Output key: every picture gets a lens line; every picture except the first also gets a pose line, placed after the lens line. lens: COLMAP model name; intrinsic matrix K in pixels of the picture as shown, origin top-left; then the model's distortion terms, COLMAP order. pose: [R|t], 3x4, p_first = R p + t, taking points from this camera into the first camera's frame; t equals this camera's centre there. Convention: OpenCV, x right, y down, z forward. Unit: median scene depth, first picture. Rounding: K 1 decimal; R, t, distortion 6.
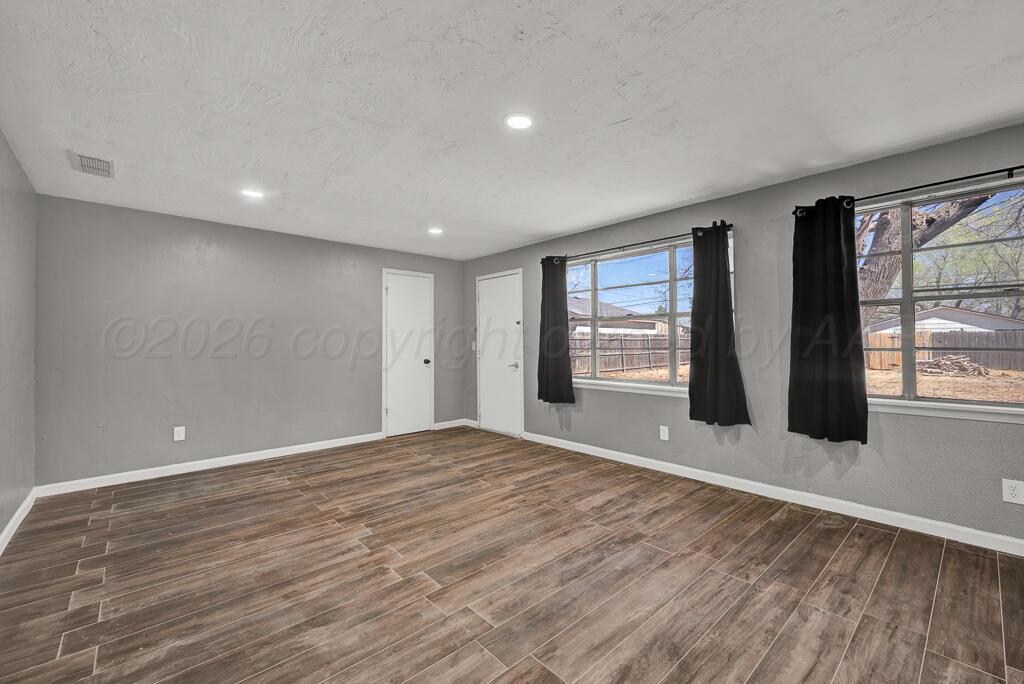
lens RADIAL K [[410.5, 0, 510.7], [0, 410.5, 335.5], [0, 0, 1]] dist [0.000497, 0.002306]
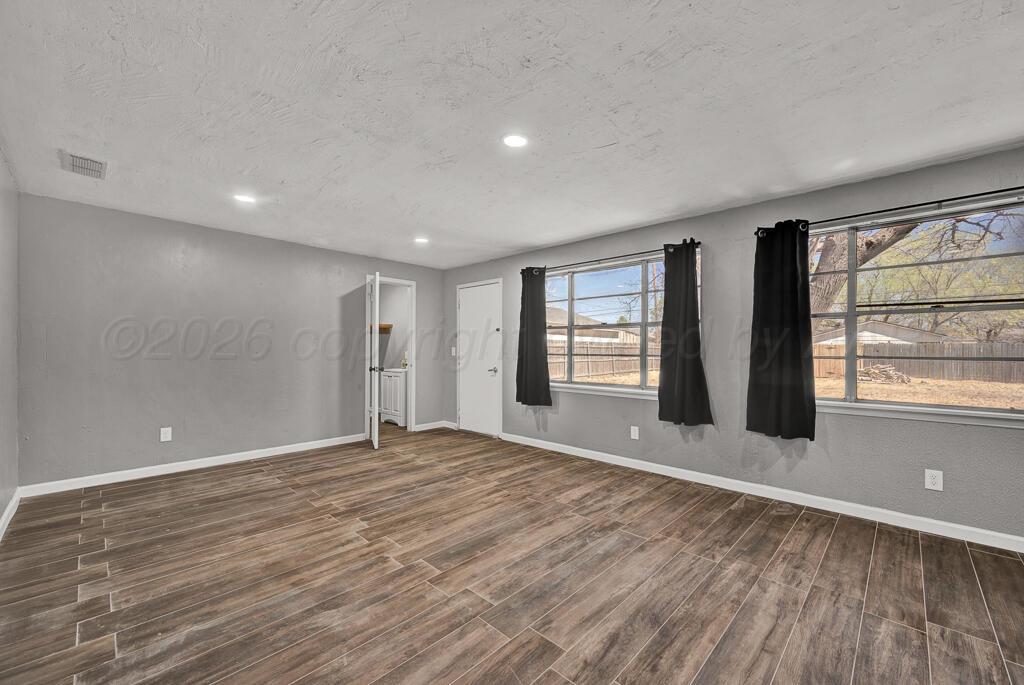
lens RADIAL K [[410.5, 0, 480.5], [0, 410.5, 351.2], [0, 0, 1]] dist [0.000497, 0.002306]
pose [[0.998017, 0.010815, 0.062012, -0.122183], [-0.011859, 0.999794, 0.016482, 0.009506], [-0.061821, -0.017185, 0.997939, -0.067676]]
